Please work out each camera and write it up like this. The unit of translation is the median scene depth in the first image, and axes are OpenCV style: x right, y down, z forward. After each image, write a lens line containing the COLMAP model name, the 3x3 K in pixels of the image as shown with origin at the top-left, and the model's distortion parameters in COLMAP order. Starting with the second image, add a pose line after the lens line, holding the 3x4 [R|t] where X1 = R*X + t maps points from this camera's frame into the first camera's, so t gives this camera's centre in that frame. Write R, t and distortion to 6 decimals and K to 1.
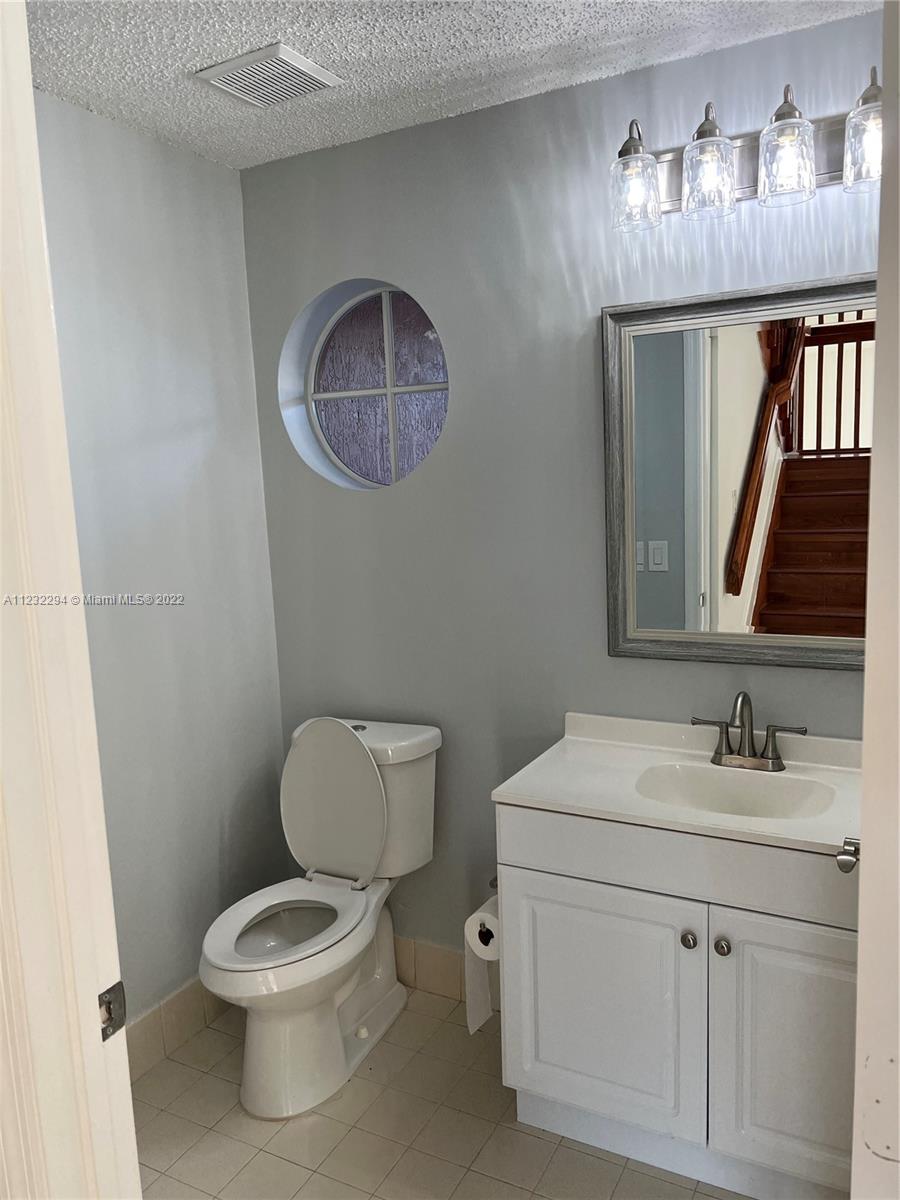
lens RADIAL K [[903.8, 0, 450.0], [0, 903.8, 600.0], [0, 0, 1]] dist [0.086042, -0.118367]
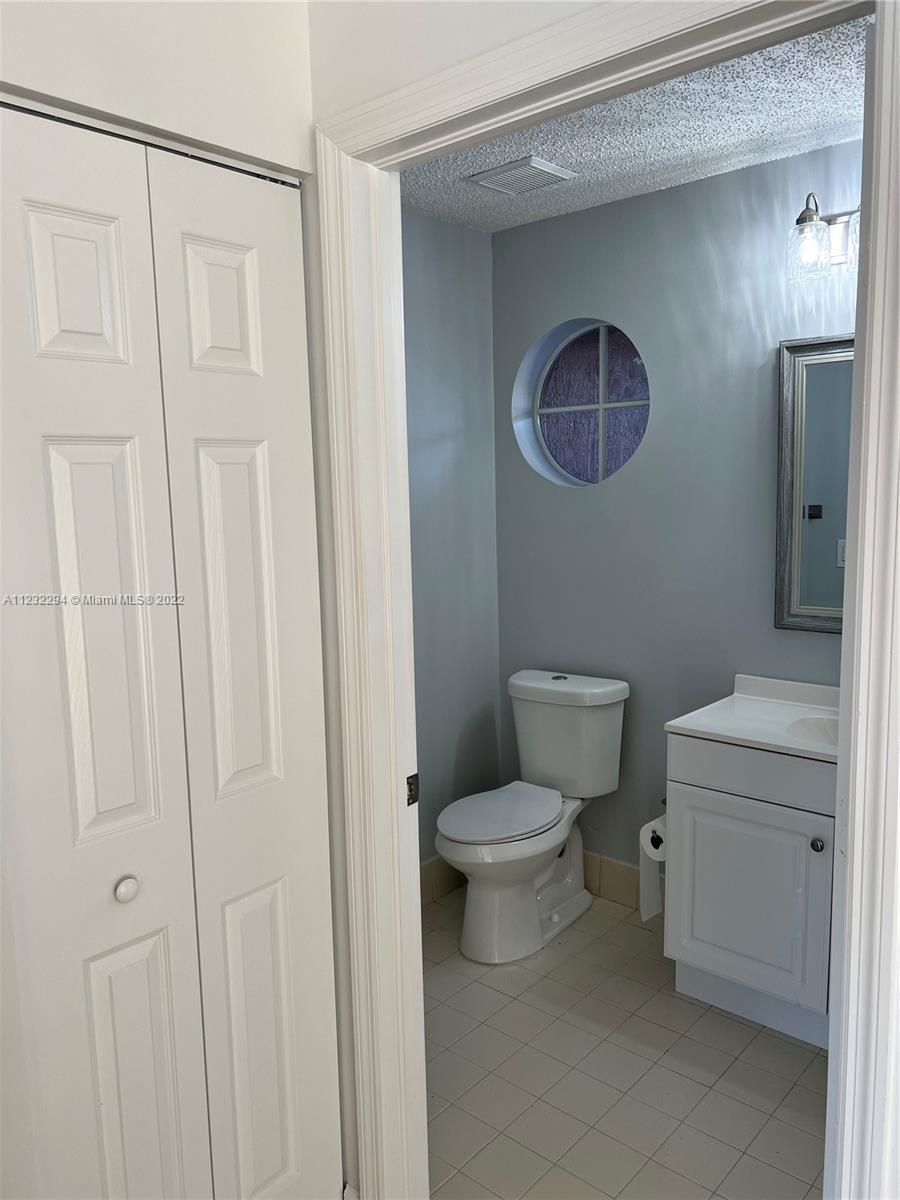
lens RADIAL K [[903.8, 0, 450.0], [0, 903.8, 600.0], [0, 0, 1]] dist [0.086042, -0.118367]
pose [[0.973369, 0.048670, -0.224020, 0.026472], [-0.048369, 0.998806, 0.006832, 0.037980], [0.224085, 0.004185, 0.974561, -0.285420]]
